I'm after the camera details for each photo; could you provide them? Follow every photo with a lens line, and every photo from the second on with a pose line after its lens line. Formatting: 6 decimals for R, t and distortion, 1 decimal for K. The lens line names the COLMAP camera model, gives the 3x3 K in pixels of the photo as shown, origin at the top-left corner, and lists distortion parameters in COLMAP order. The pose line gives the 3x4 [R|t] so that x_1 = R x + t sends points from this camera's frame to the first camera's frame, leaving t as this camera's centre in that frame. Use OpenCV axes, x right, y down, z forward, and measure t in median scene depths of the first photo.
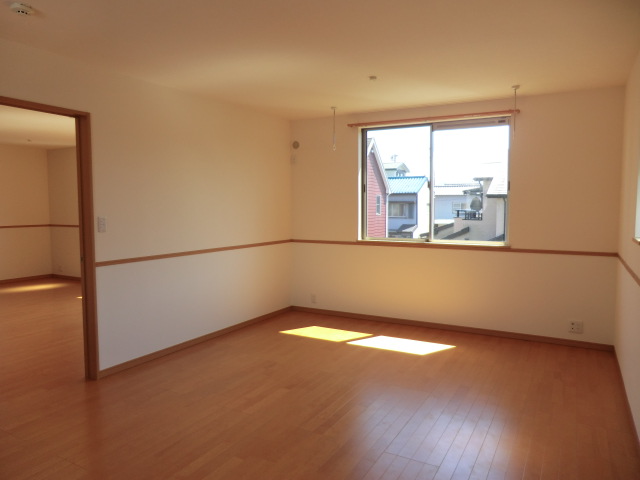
lens RADIAL K [[458.0, 0, 319.9], [0, 458.0, 236.9], [0, 0, 1]] dist [-0.109821, 0.136506]
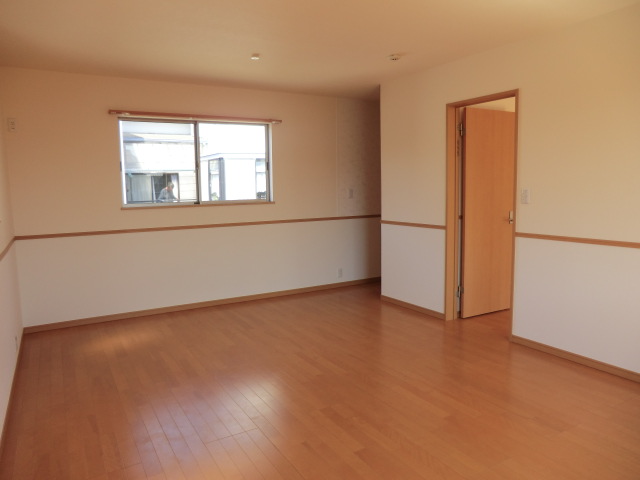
lens RADIAL K [[458.0, 0, 319.9], [0, 458.0, 236.9], [0, 0, 1]] dist [-0.109821, 0.136506]
pose [[-0.503474, 0.103825, -0.857749, 0.717293], [-0.045263, 0.988221, 0.146186, -0.072936], [0.862824, 0.112425, -0.492844, 1.264593]]
